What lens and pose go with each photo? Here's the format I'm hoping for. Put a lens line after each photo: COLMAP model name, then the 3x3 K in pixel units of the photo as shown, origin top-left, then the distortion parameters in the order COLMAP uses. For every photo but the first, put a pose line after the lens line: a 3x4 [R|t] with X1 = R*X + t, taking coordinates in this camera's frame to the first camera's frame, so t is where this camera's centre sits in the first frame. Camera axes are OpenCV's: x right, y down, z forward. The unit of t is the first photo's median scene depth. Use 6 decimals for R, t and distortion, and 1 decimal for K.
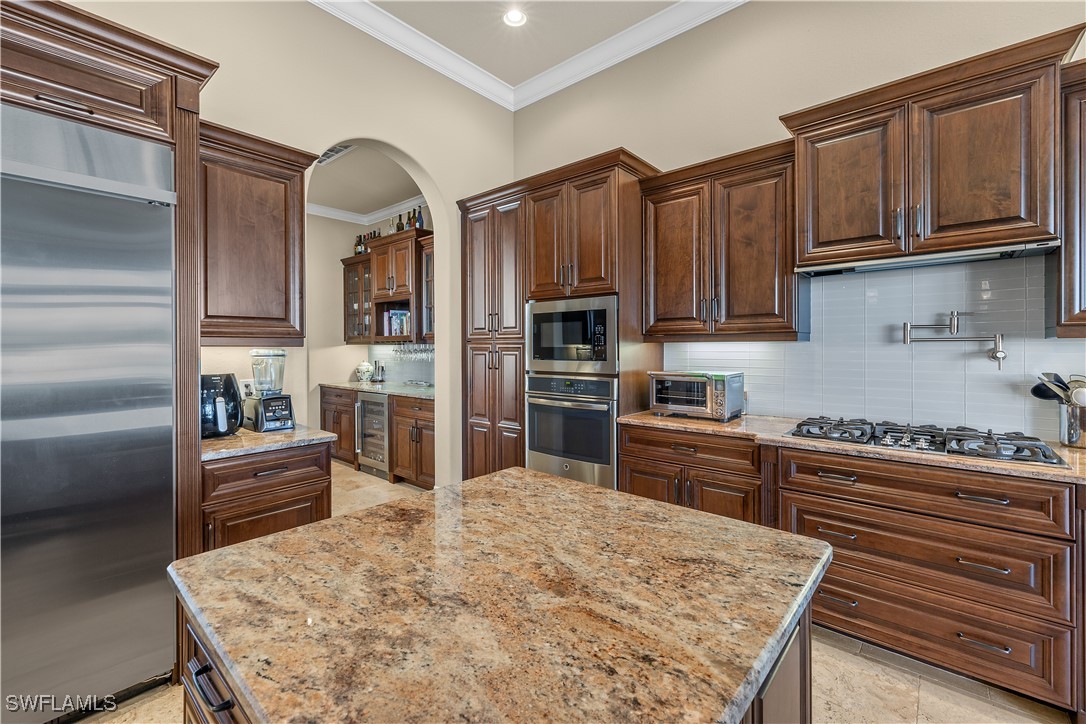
lens RADIAL K [[460.4, 0, 545.1], [0, 460.4, 348.7], [0, 0, 1]] dist [0.010010, -0.001384]
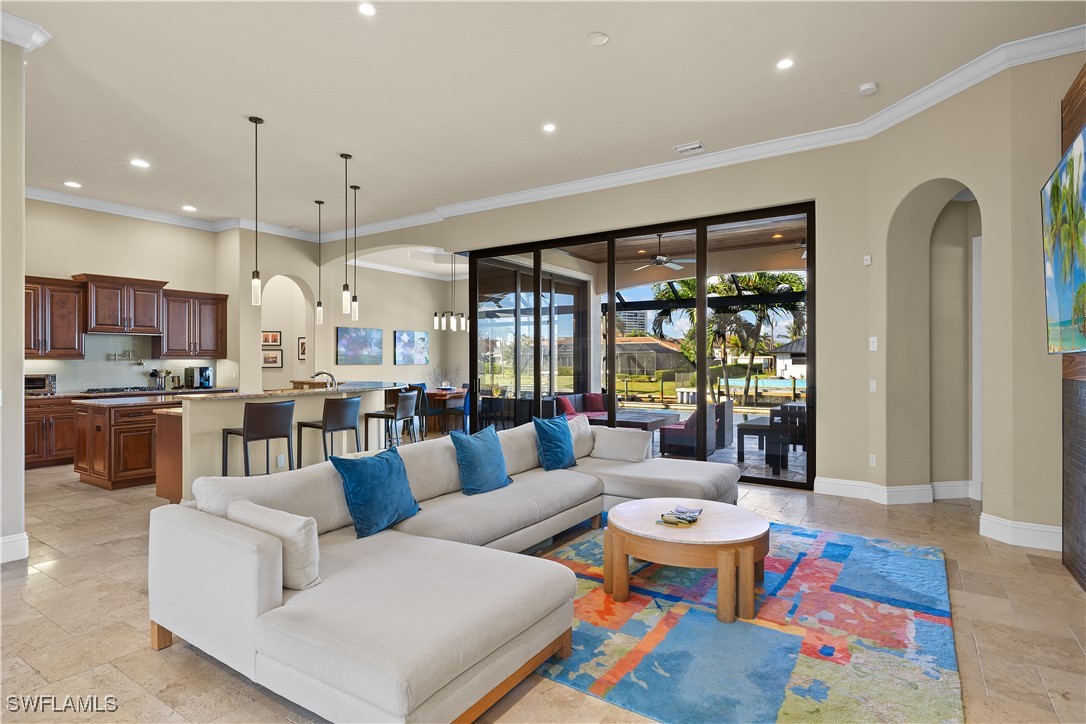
lens RADIAL K [[557.0, 0, 540.0], [0, 557.0, 358.0], [0, 0, 1]] dist [0.004822, -0.001239]
pose [[-0.128537, 0.006553, 0.991683, -2.336219], [0.006850, 0.999960, -0.005720, 0.008488], [-0.991681, 0.006058, -0.128577, -0.906824]]
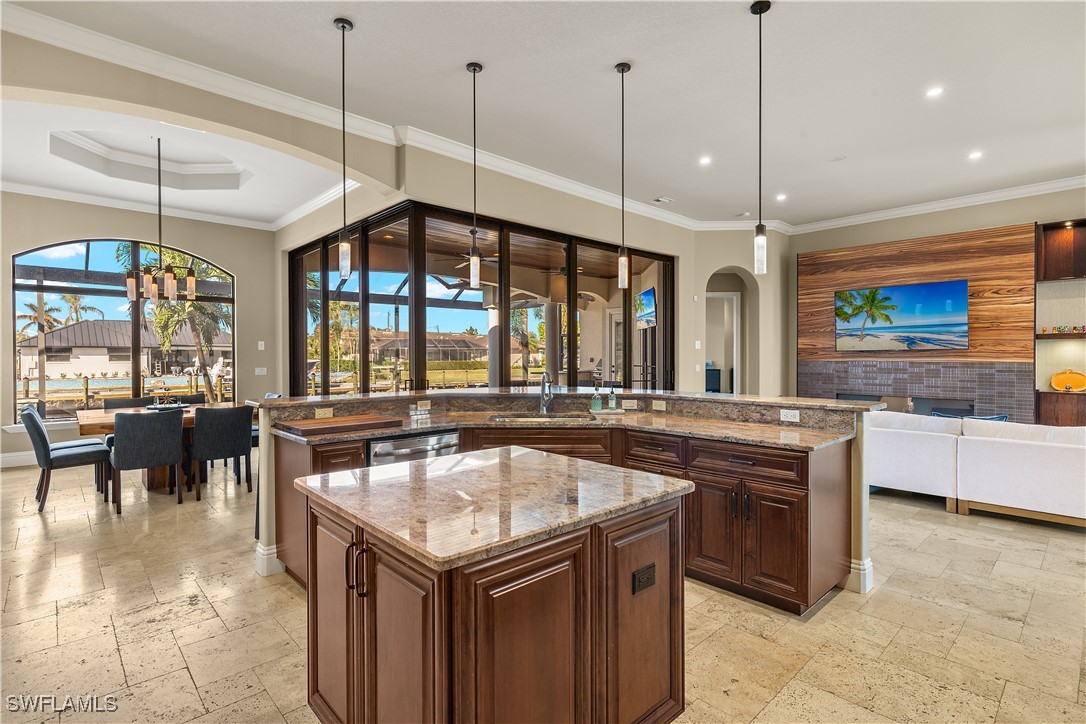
lens RADIAL K [[523.0, 0, 541.3], [0, 523.0, 364.6], [0, 0, 1]] dist [0.001120, -0.000722]
pose [[-0.994245, 0.005038, 0.107015, -0.166488], [0.007703, 0.999670, 0.024508, -0.004913], [-0.106856, 0.025191, -0.993955, 0.904967]]
